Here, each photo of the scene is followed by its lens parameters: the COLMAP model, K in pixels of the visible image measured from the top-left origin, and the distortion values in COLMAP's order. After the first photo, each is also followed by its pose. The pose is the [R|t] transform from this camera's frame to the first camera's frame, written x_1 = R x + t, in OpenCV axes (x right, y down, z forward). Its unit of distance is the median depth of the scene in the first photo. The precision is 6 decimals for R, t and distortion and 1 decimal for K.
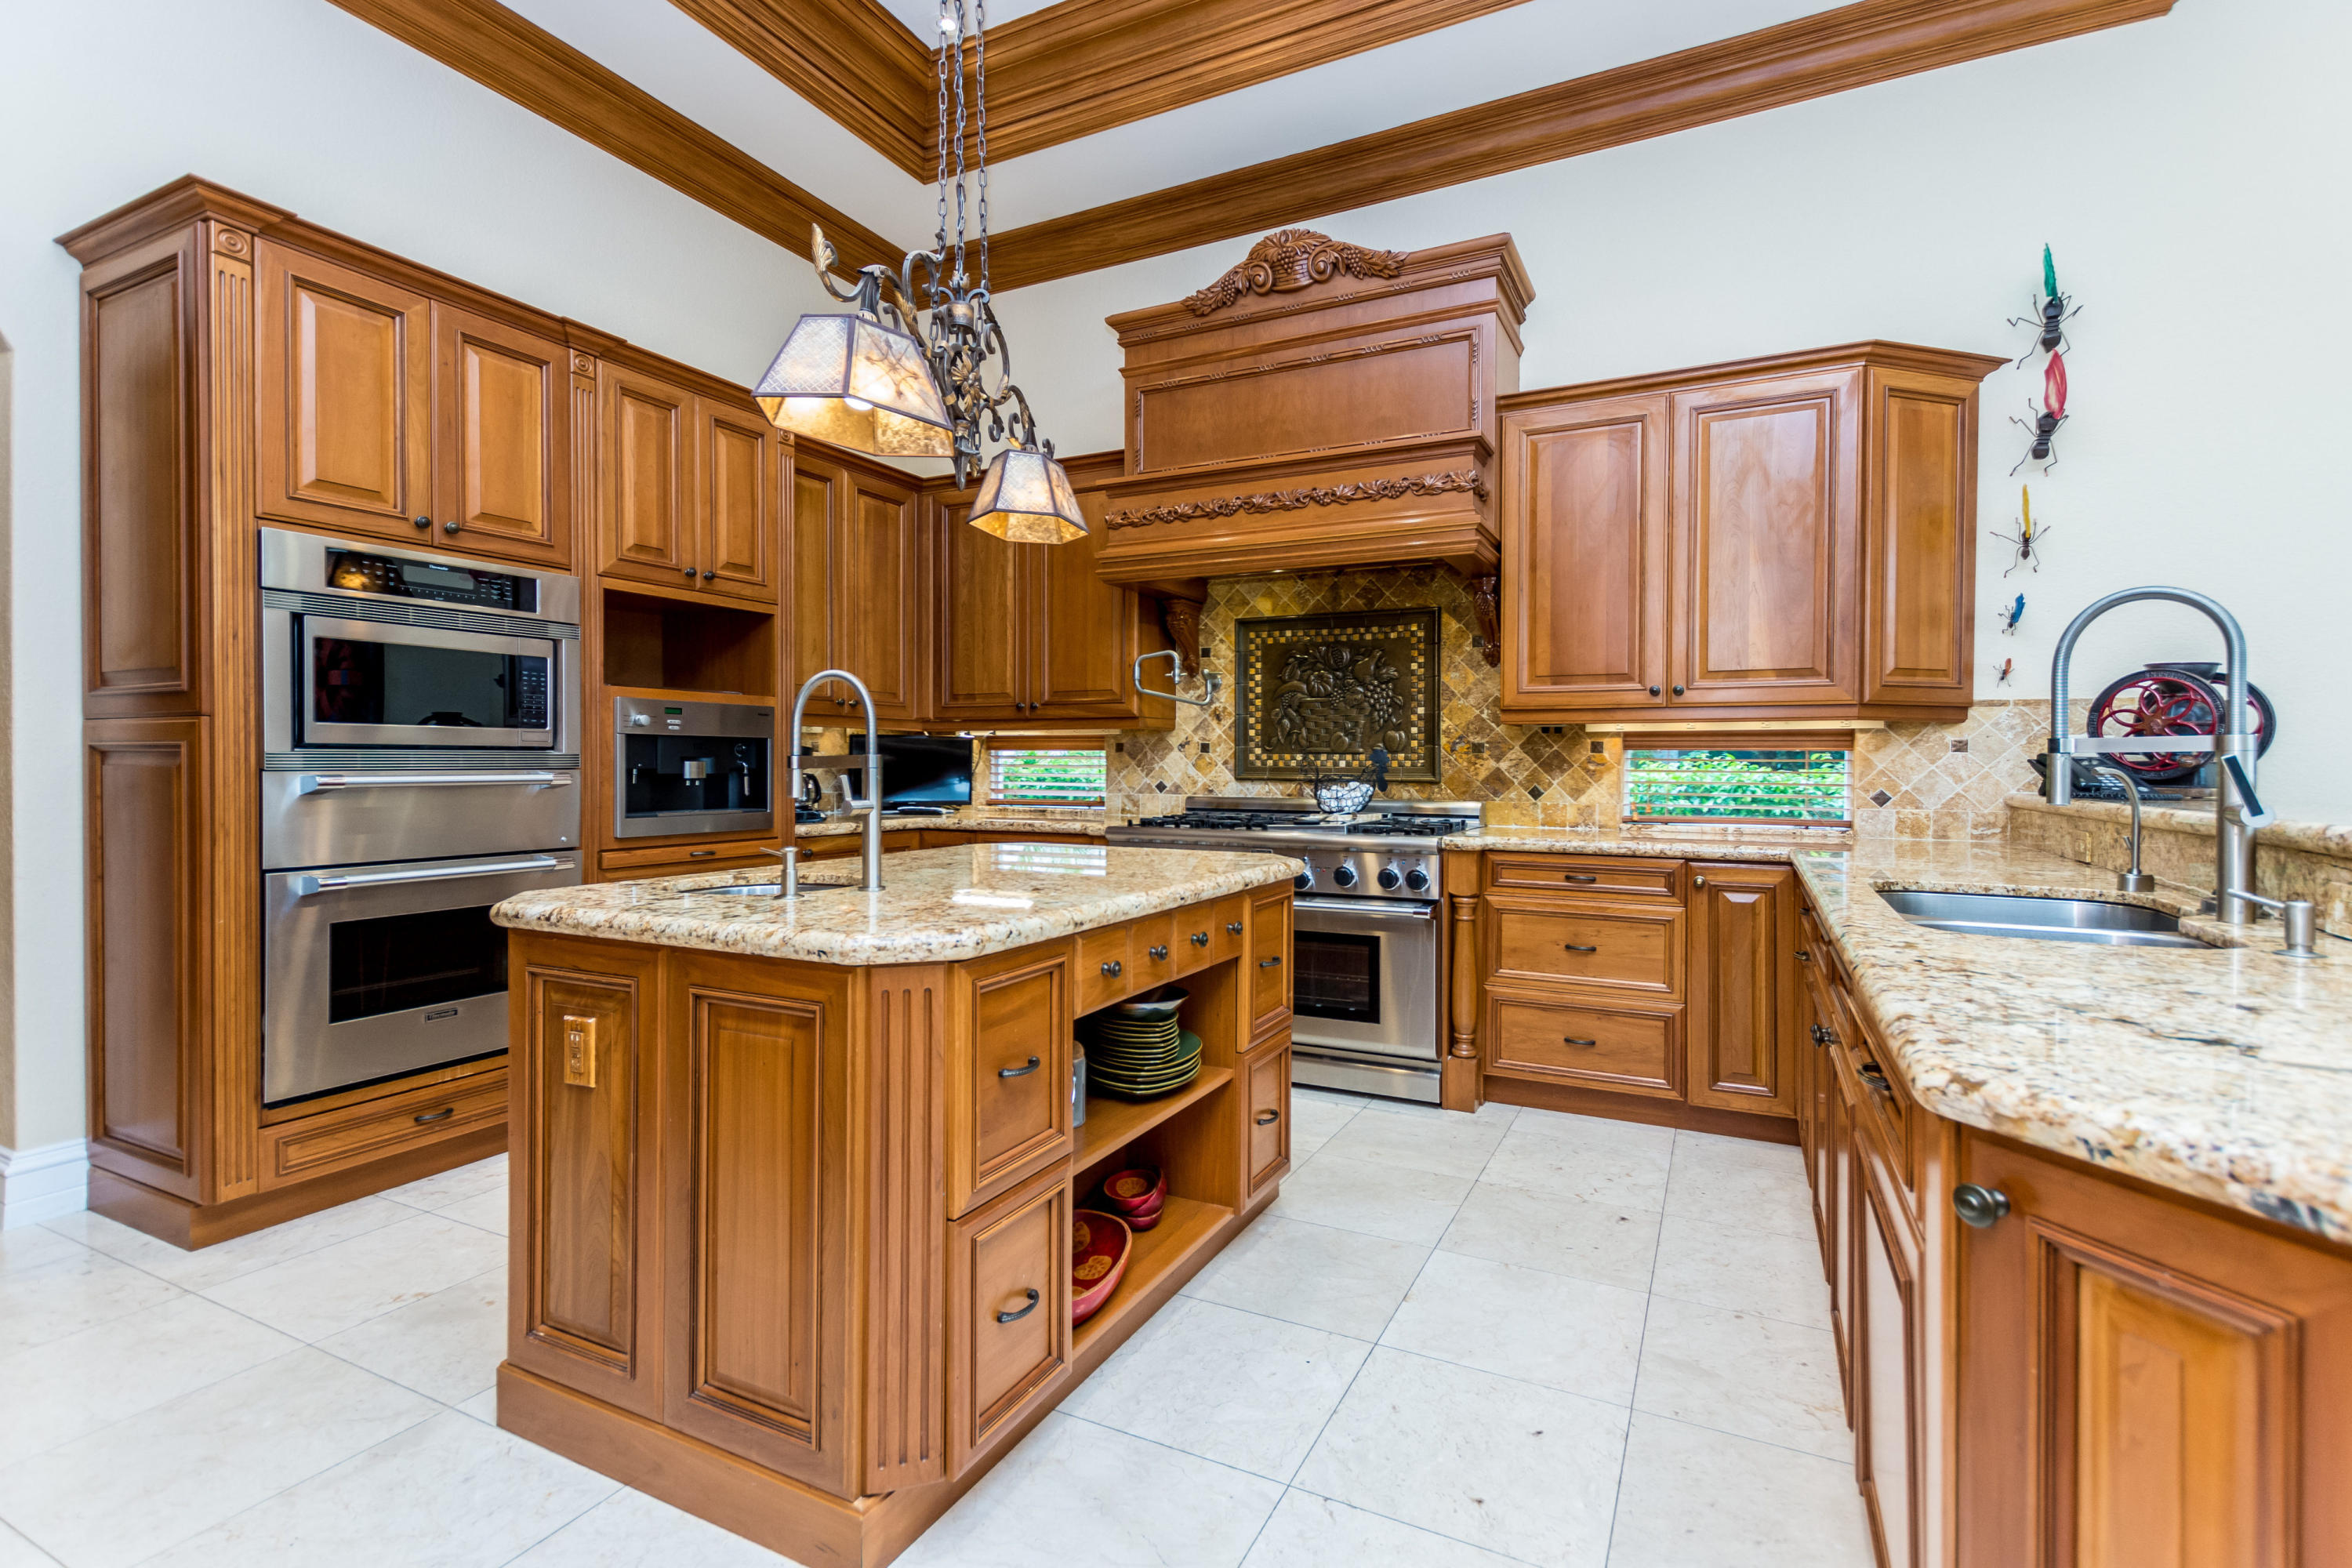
lens RADIAL K [[1012.0, 0, 1141.2], [0, 1012.0, 776.3], [0, 0, 1]] dist [0.011543, -0.000113]
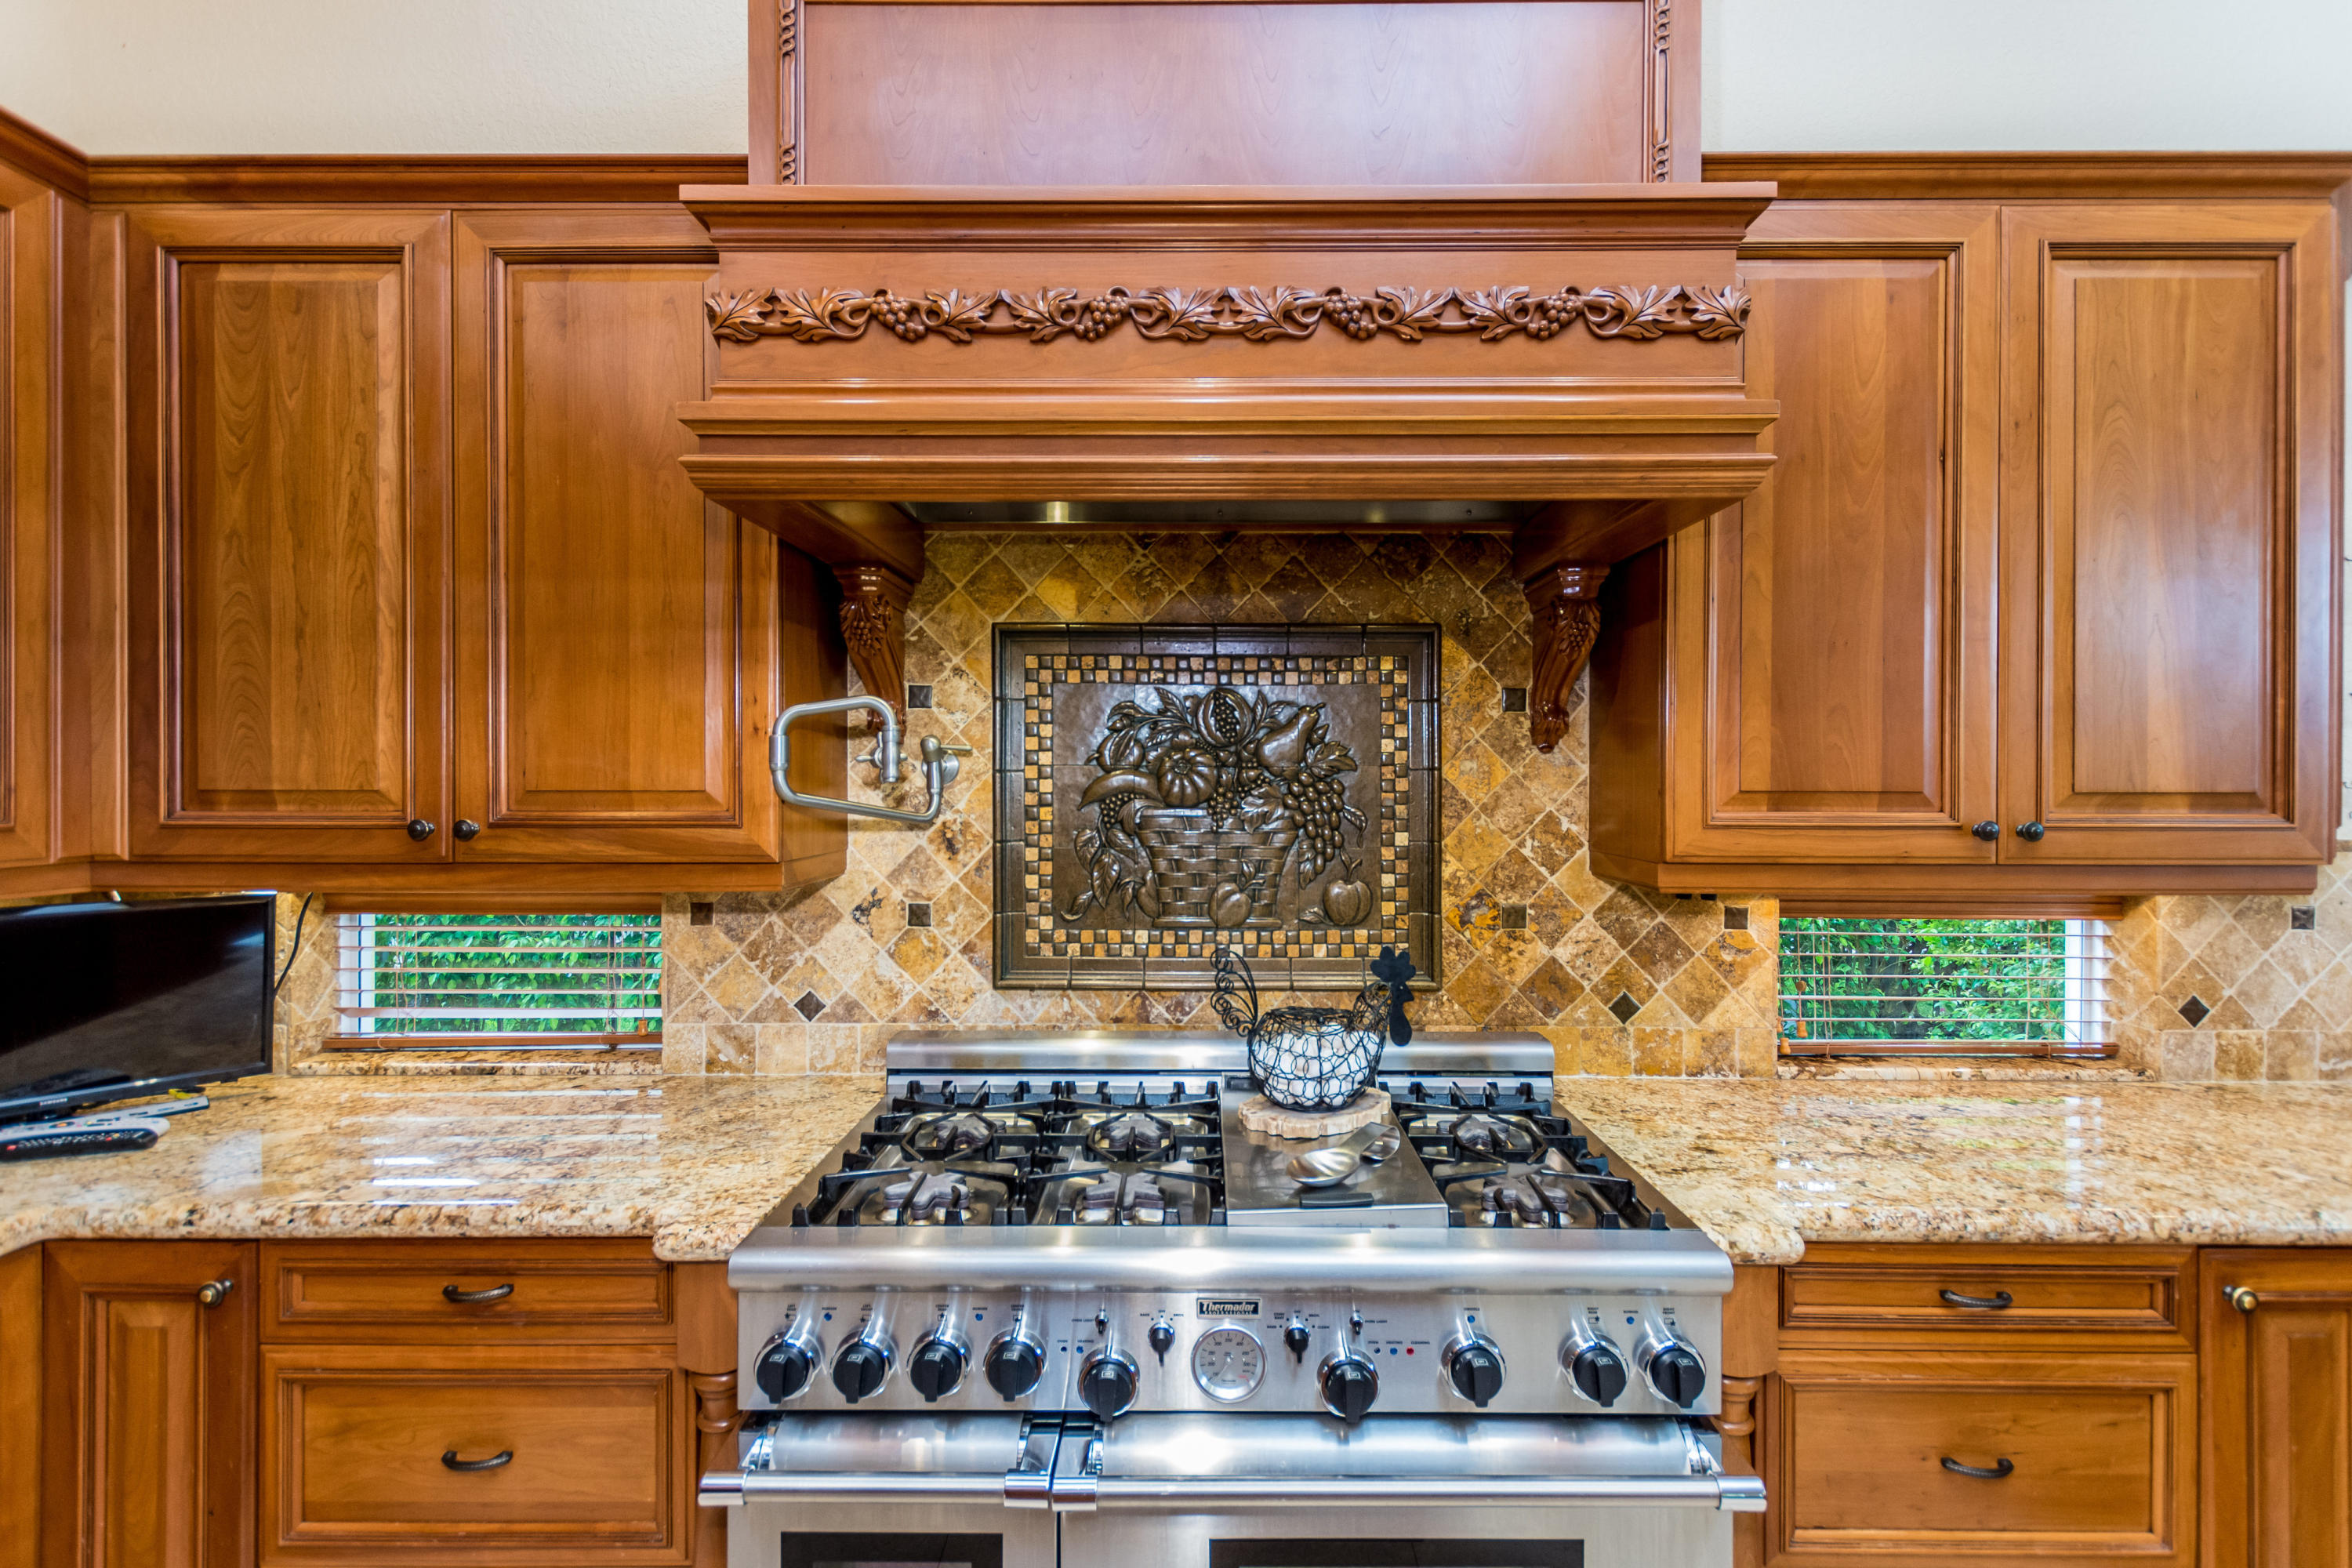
lens RADIAL K [[1166.9, 0, 1143.0], [0, 1166.9, 798.8], [0, 0, 1]] dist [0.008549, 0.000178]
pose [[0.911110, -0.003589, 0.412147, -0.061065], [0.006117, 0.999970, -0.004815, -0.081996], [-0.412117, 0.006908, 0.911105, 0.549953]]
